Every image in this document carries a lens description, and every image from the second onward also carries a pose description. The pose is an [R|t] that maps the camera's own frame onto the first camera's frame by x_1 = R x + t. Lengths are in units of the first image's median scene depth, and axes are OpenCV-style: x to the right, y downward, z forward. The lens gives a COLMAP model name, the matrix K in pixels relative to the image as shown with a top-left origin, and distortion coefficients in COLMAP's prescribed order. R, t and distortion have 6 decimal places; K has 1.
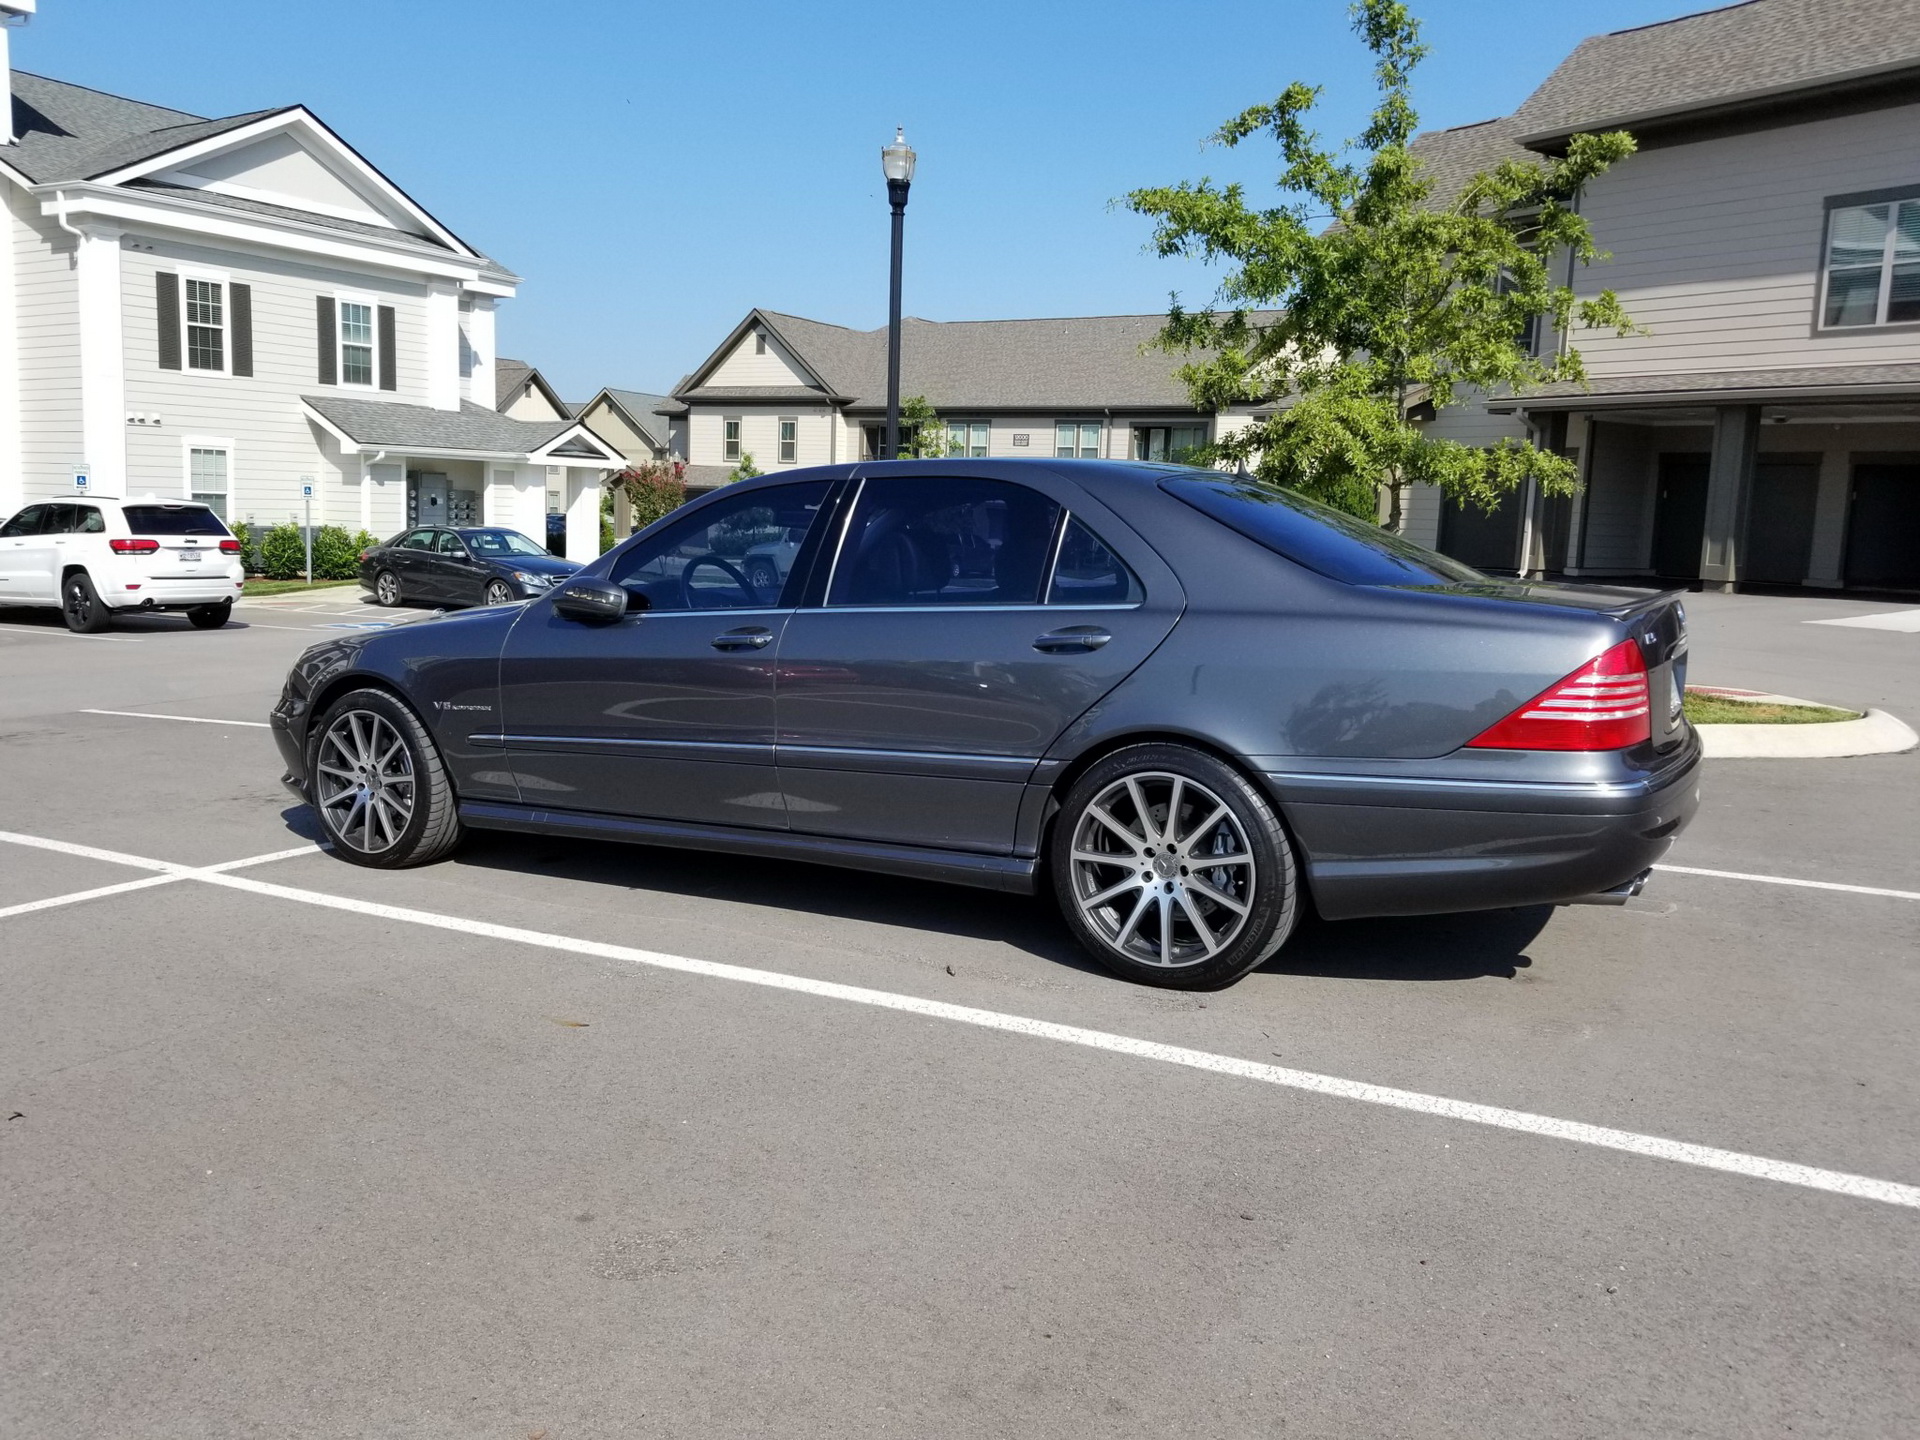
lens RADIAL K [[1571.8, 0, 929.0], [0, 1571.8, 718.6], [0, 0, 1]] dist [0.044338, -0.098651]
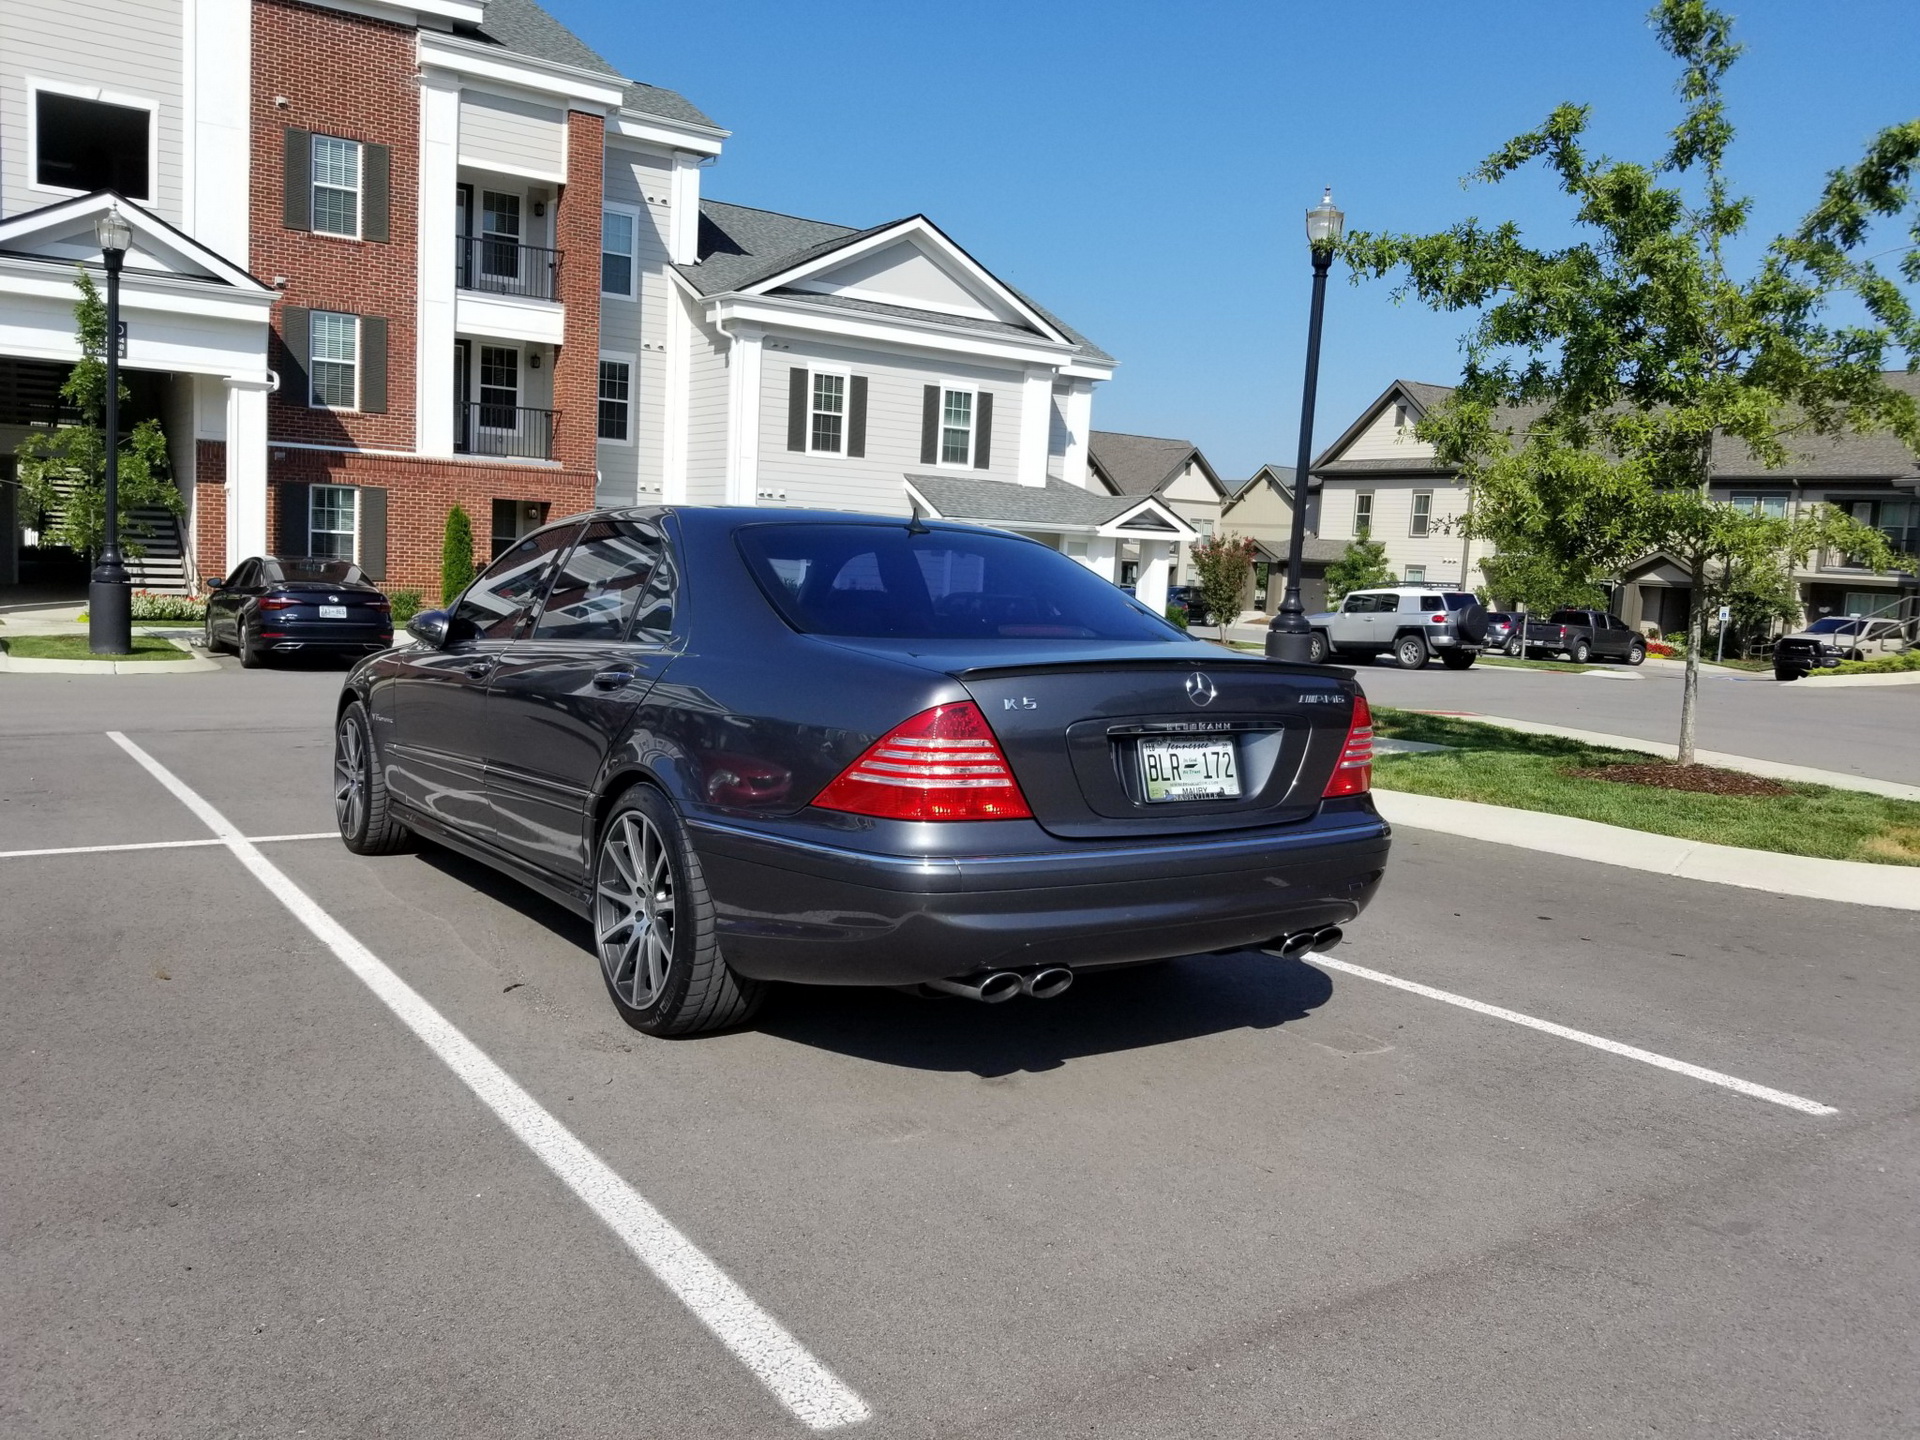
lens RADIAL K [[1534.2, 0, 947.2], [0, 1534.2, 743.9], [0, 0, 1]] dist [0.105485, -0.173110]
pose [[0.900103, 0.069009, -0.430177, 0.119425], [-0.081519, 0.996614, -0.010695, -0.002781], [0.427983, 0.044694, 0.902681, 0.029315]]
